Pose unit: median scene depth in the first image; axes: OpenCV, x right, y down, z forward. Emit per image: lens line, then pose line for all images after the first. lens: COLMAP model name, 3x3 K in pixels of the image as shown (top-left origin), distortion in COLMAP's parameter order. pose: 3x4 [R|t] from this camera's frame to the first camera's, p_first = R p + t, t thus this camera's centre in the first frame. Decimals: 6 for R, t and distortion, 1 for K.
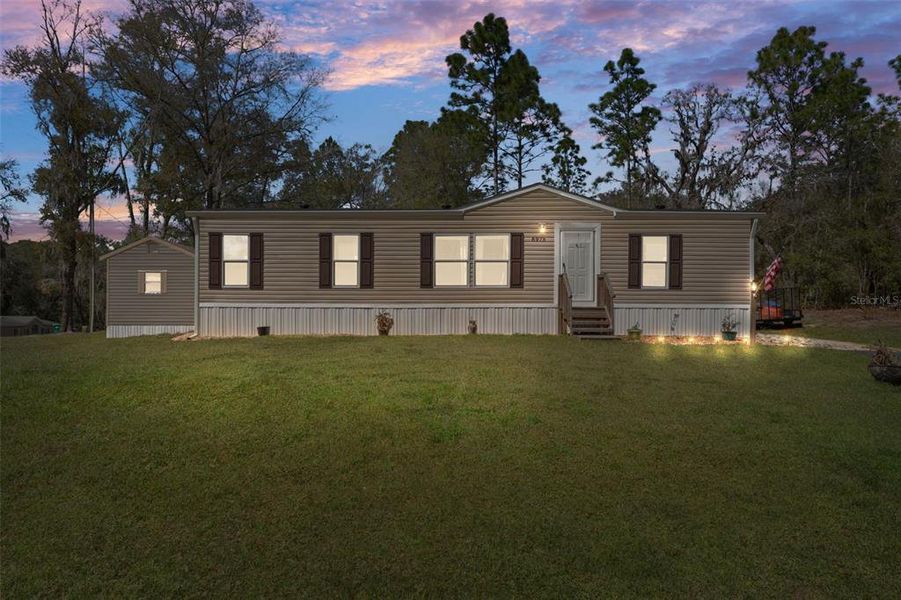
lens RADIAL K [[469.8, 0, 450.5], [0, 469.8, 300.0], [0, 0, 1]] dist [0.000678, 0.000262]
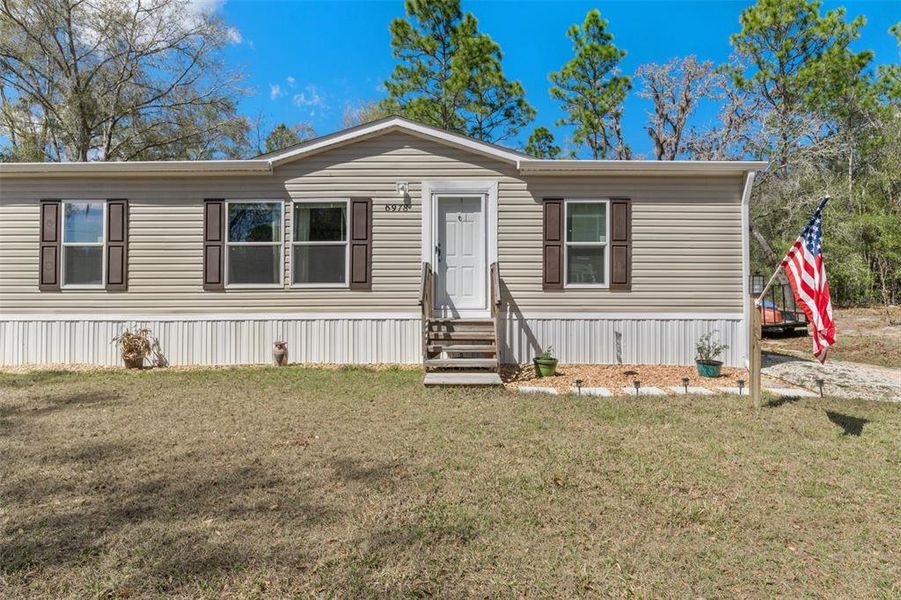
lens RADIAL K [[439.7, 0, 450.2], [0, 439.7, 287.7], [0, 0, 1]] dist [0.001122, 0.000456]
pose [[0.999981, -0.004216, -0.004601, 0.174944], [0.004140, 0.999856, -0.016467, -0.010382], [0.004670, 0.016447, 0.999854, 0.287646]]
